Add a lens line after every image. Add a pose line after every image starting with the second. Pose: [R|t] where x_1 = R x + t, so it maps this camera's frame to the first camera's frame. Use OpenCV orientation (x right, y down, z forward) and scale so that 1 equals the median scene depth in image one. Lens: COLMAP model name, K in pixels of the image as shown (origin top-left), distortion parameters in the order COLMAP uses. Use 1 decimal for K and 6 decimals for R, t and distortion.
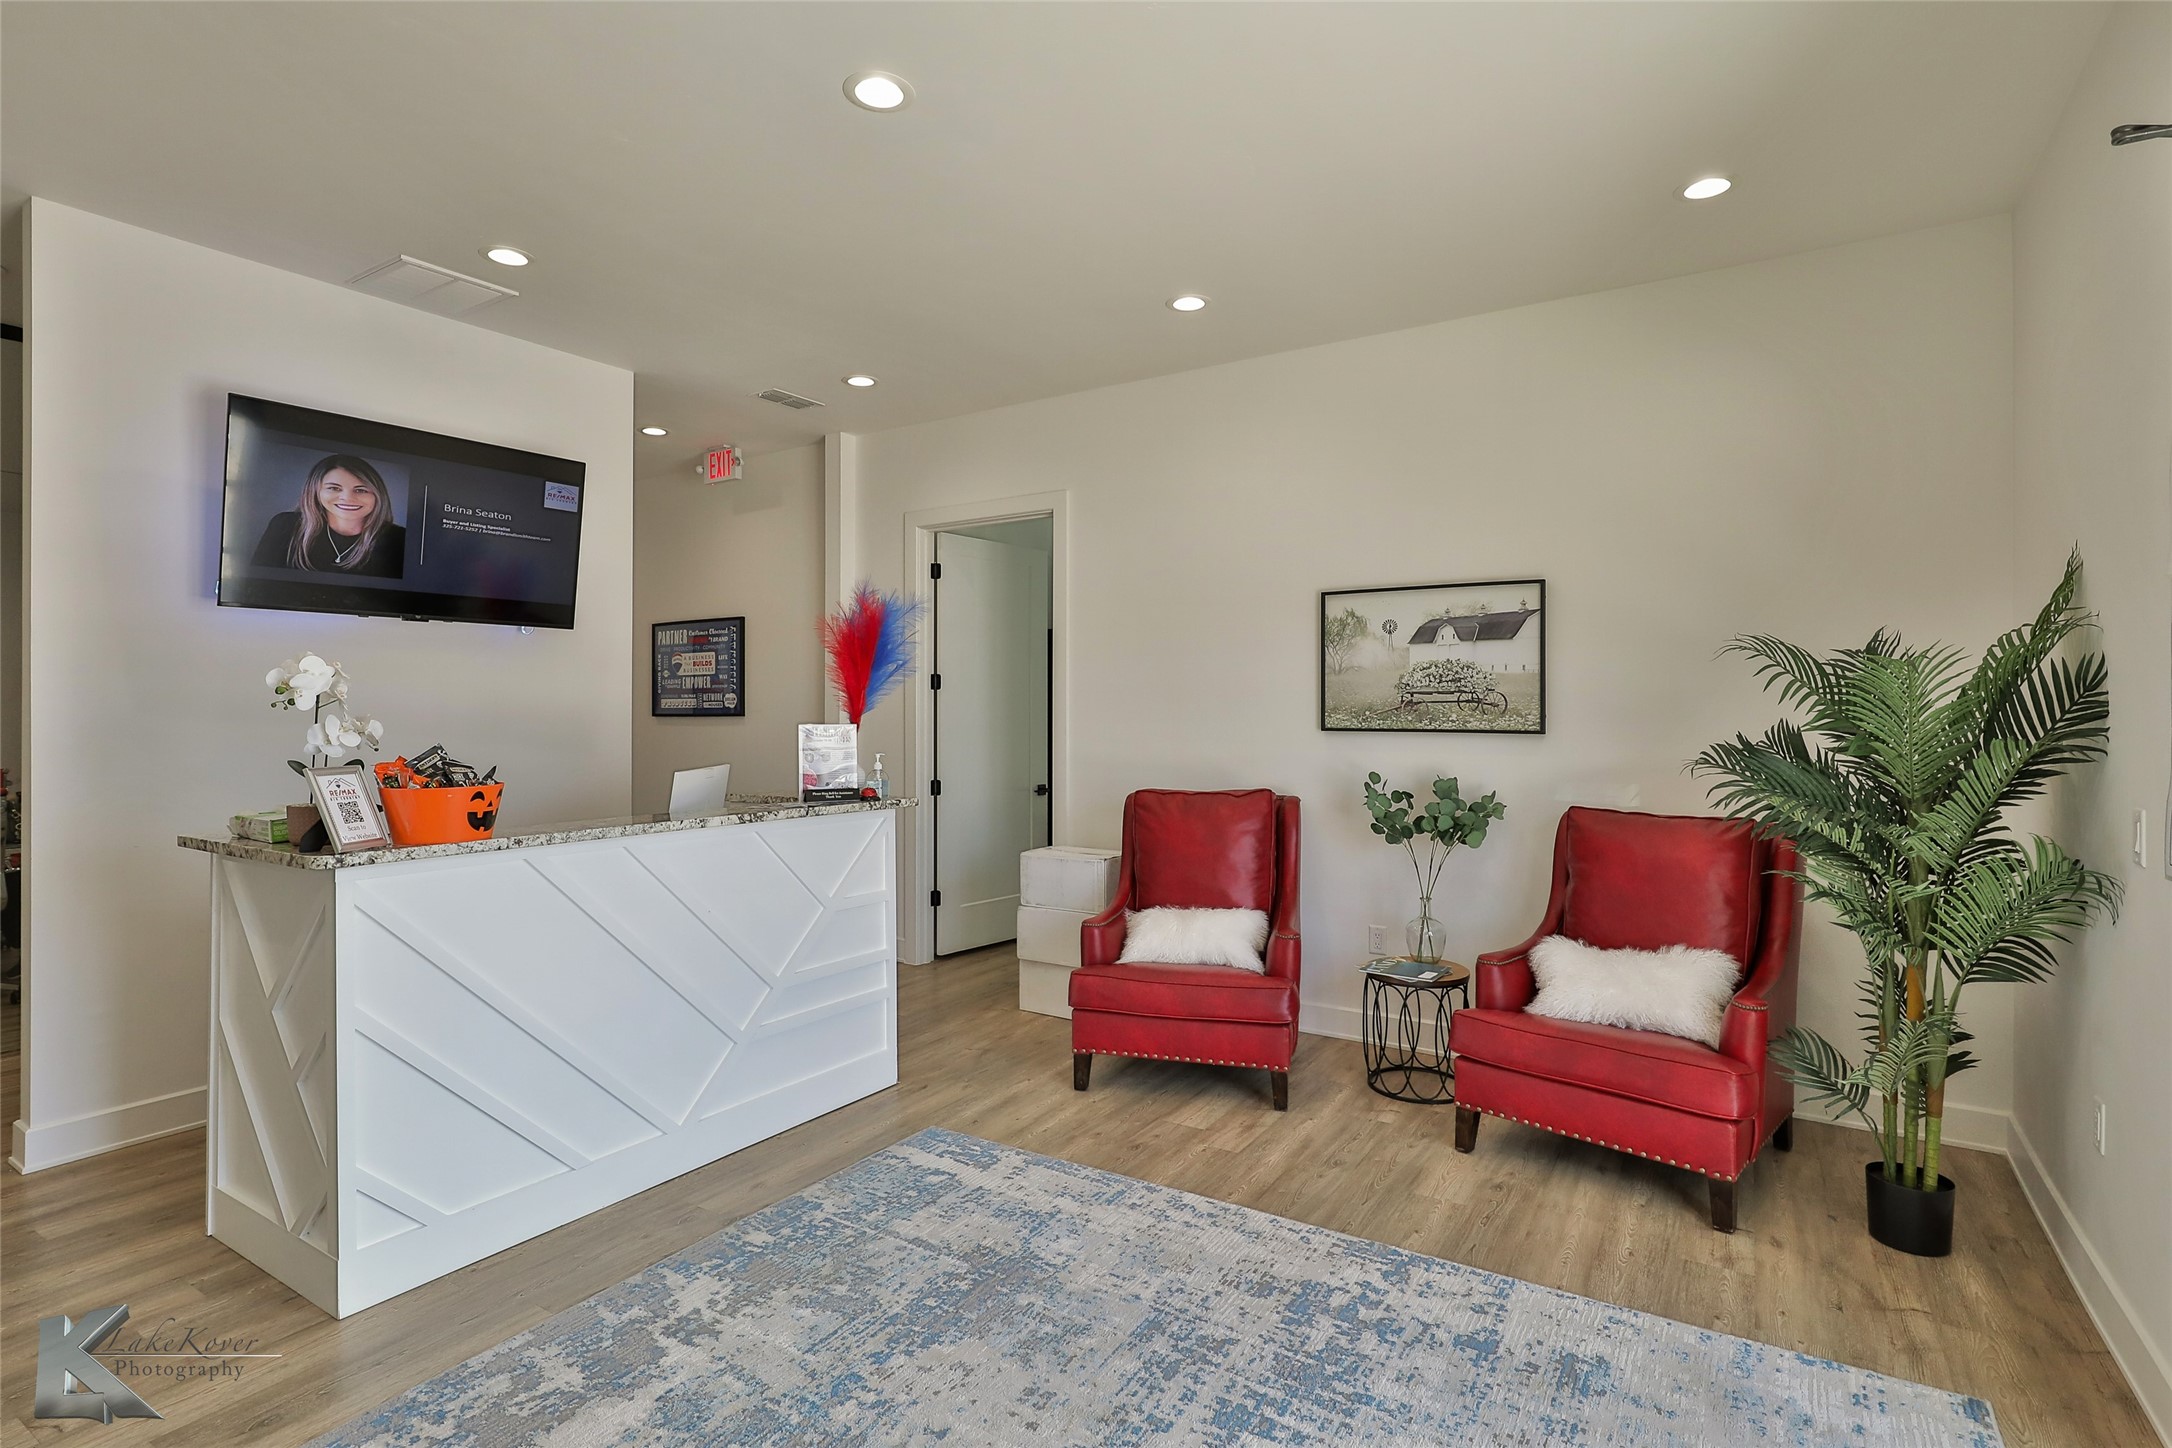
lens RADIAL K [[1052.5, 0, 1086.1], [0, 1052.5, 716.5], [0, 0, 1]] dist [0.001651, 0.001126]
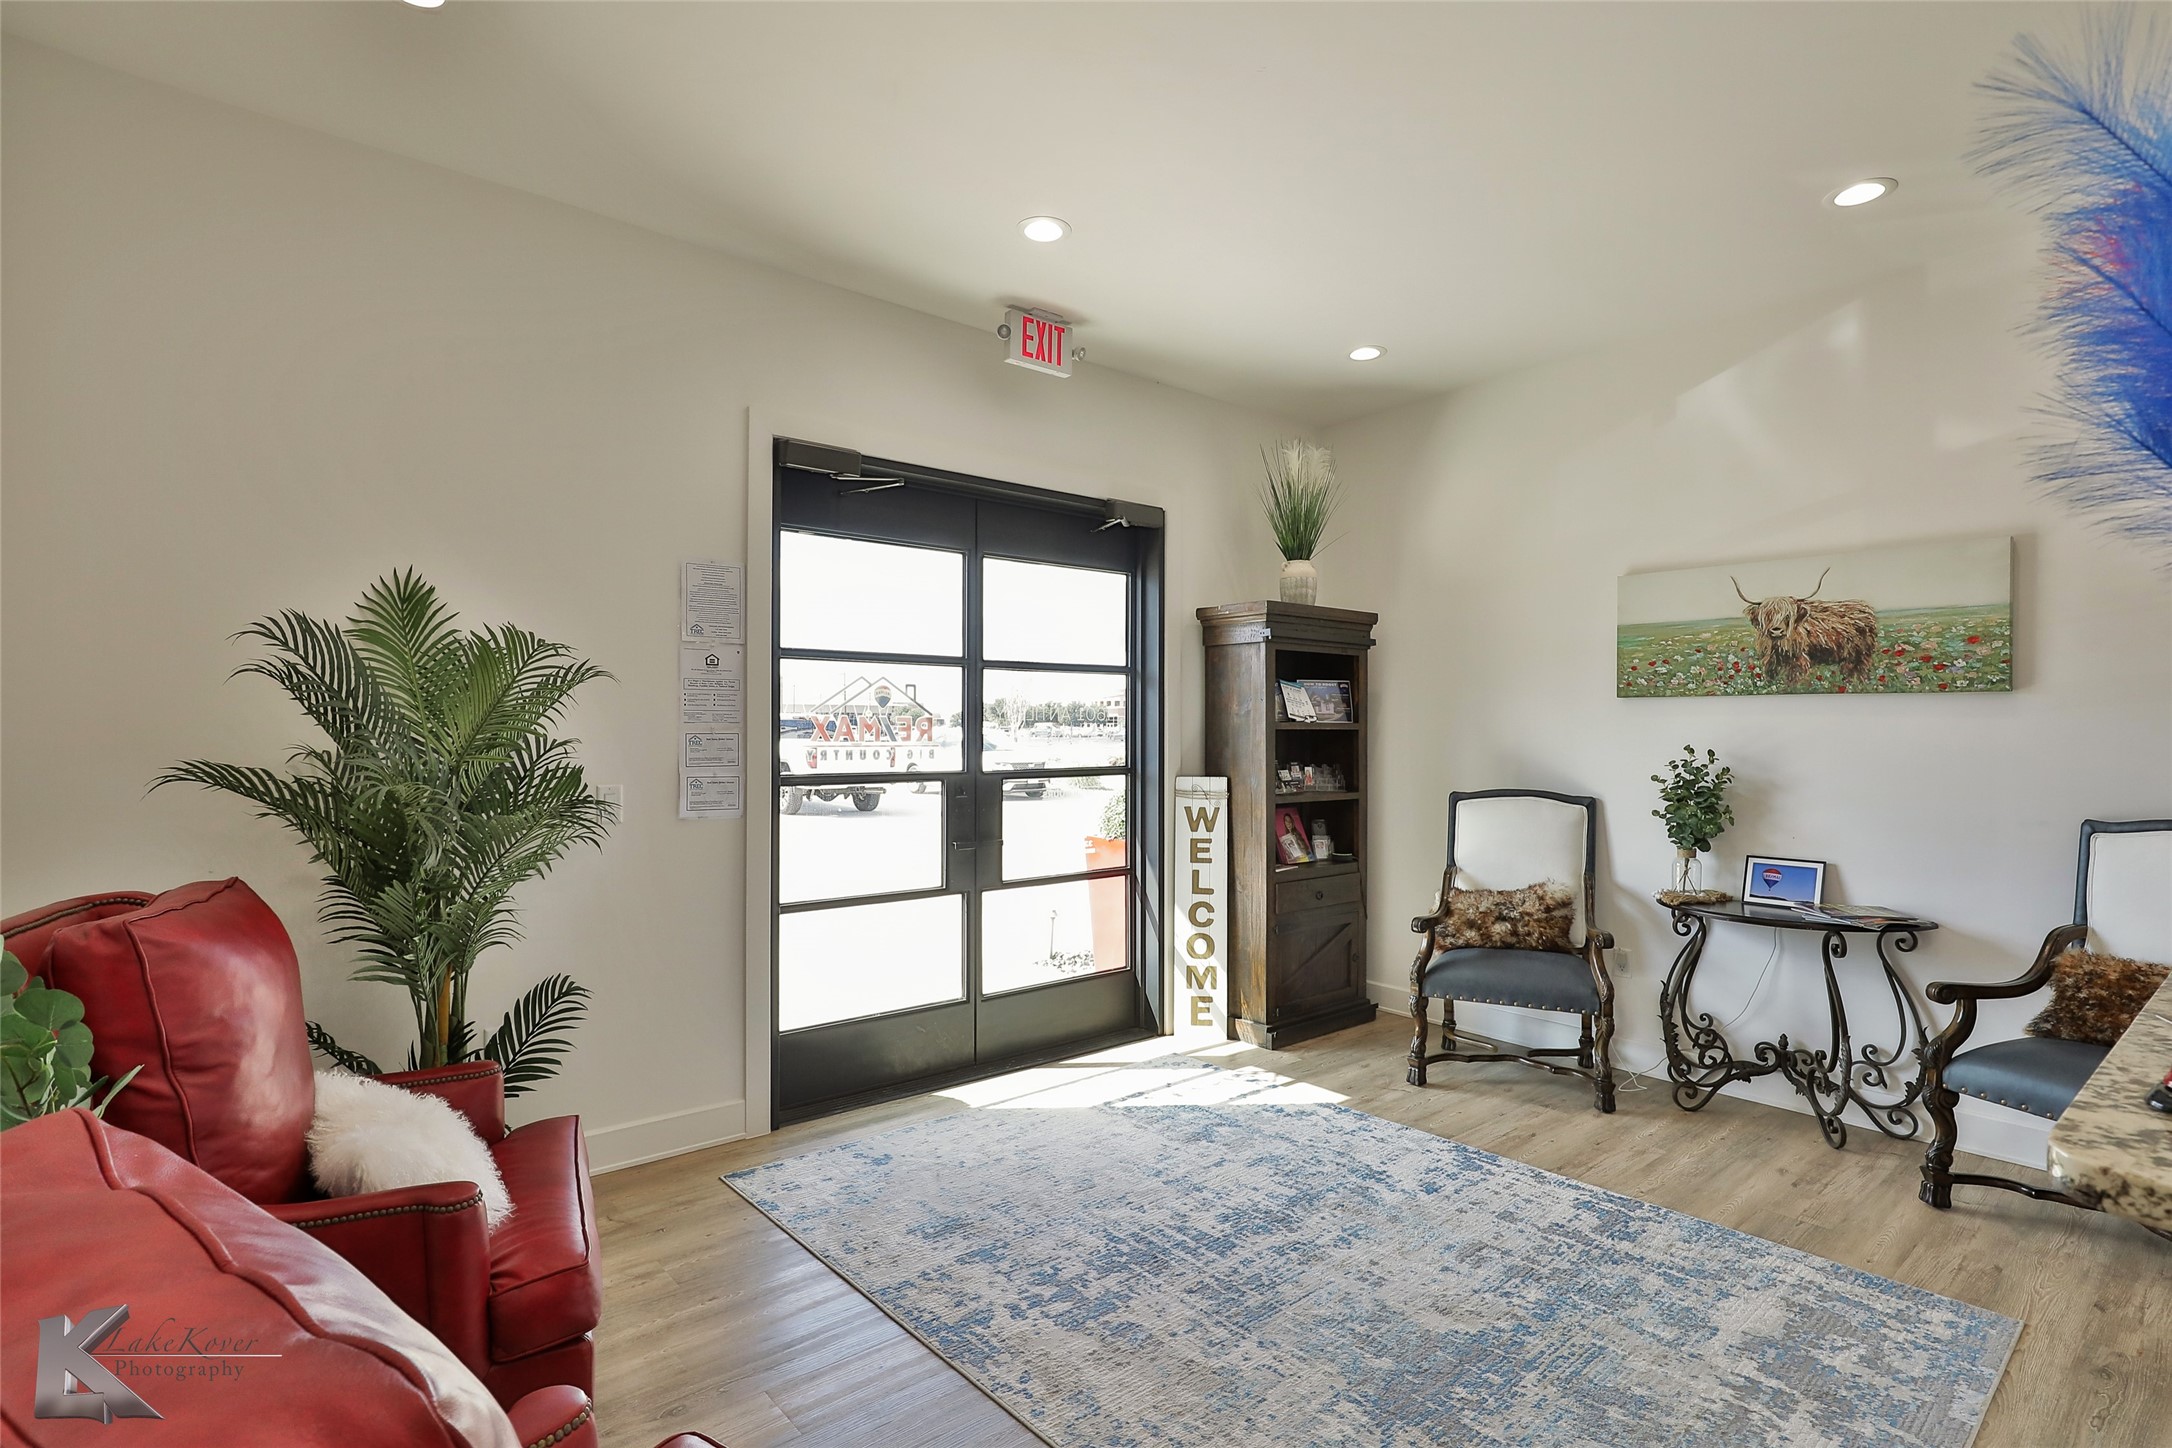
lens RADIAL K [[1052.5, 0, 1090.2], [0, 1052.5, 714.1], [0, 0, 1]] dist [0.001651, 0.001126]
pose [[-0.954449, 0.001275, 0.298373, -0.092280], [-0.002914, 0.999903, -0.013596, 0.005067], [-0.298361, -0.013846, -0.954353, 2.071611]]
